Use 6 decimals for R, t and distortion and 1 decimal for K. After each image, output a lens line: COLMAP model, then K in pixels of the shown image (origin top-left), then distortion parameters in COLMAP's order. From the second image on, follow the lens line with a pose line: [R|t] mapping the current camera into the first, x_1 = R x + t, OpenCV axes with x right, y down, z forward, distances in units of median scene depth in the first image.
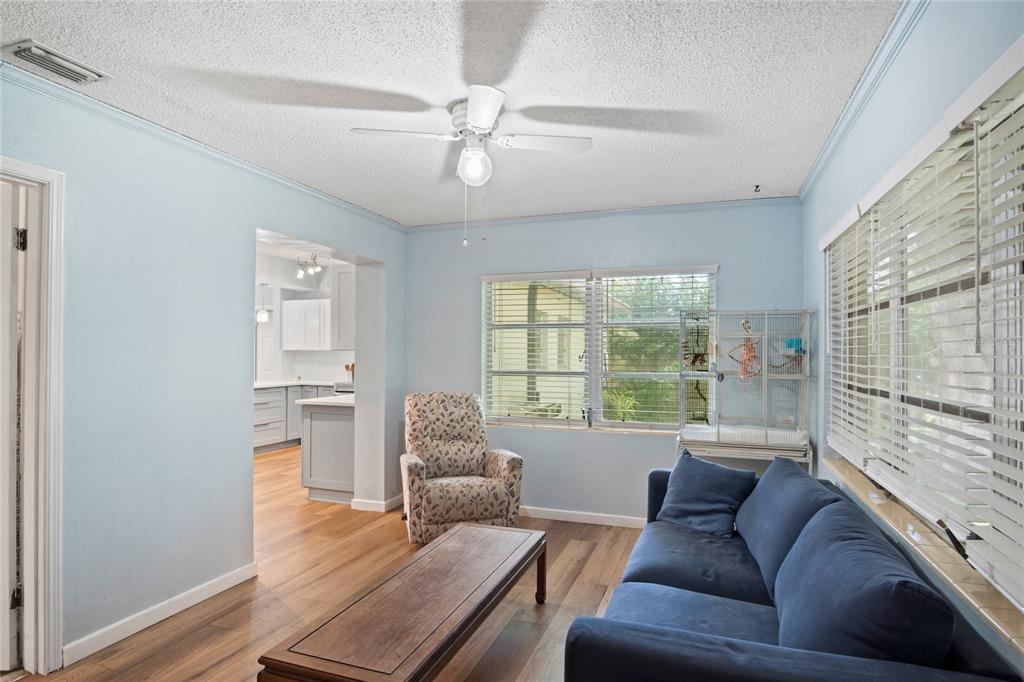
lens RADIAL K [[563.4, 0, 506.4], [0, 563.4, 344.8], [0, 0, 1]] dist [-0.004296, 0.001546]
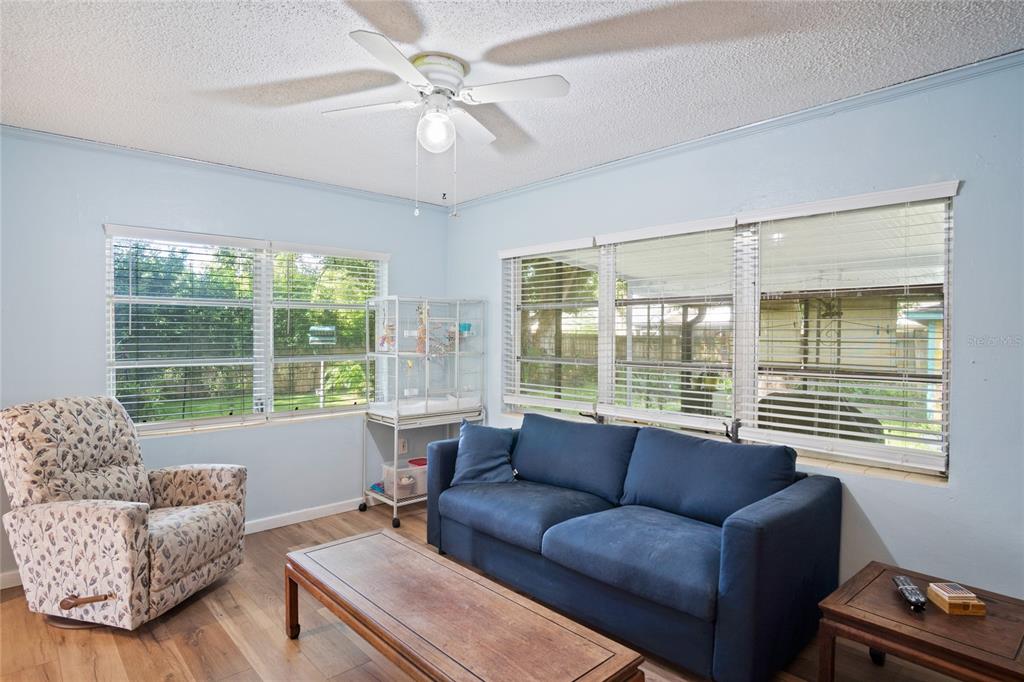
lens RADIAL K [[563.4, 0, 507.4], [0, 563.4, 338.8], [0, 0, 1]] dist [-0.004296, 0.001546]
pose [[0.468722, -0.011553, 0.883270, -0.477753], [-0.012437, 0.999729, 0.019677, -0.002306], [-0.883258, -0.020208, 0.468451, 0.281346]]
